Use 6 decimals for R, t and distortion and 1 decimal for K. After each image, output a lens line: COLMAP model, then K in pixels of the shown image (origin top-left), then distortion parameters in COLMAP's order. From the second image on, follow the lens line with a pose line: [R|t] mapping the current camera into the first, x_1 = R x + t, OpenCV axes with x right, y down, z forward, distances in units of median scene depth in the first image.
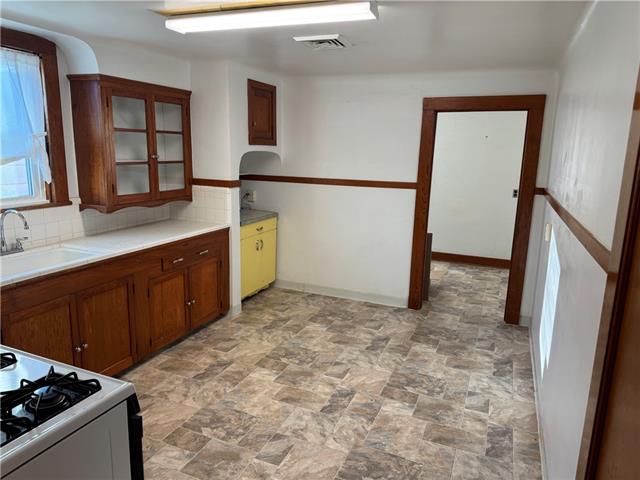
lens RADIAL K [[442.5, 0, 321.7], [0, 442.5, 238.1], [0, 0, 1]] dist [0.002854, -0.005728]
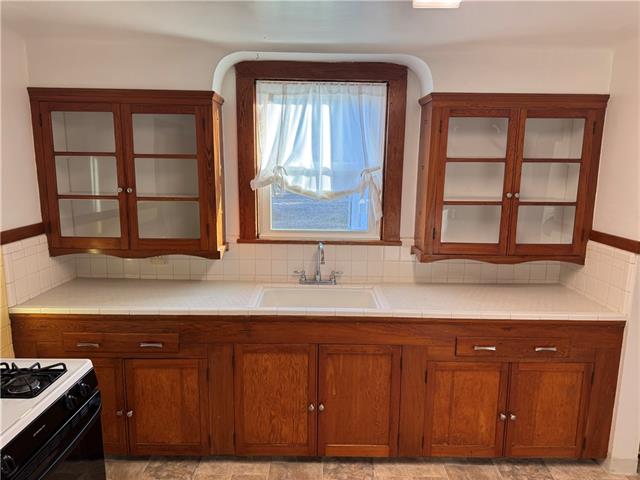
lens RADIAL K [[442.5, 0, 320.1], [0, 442.5, 242.0], [0, 0, 1]] dist [0.002854, -0.005728]
pose [[0.389459, 0.129010, -0.911964, 0.170153], [-0.191312, 0.979878, 0.056916, -0.096617], [0.900956, 0.152303, 0.406303, 0.468745]]
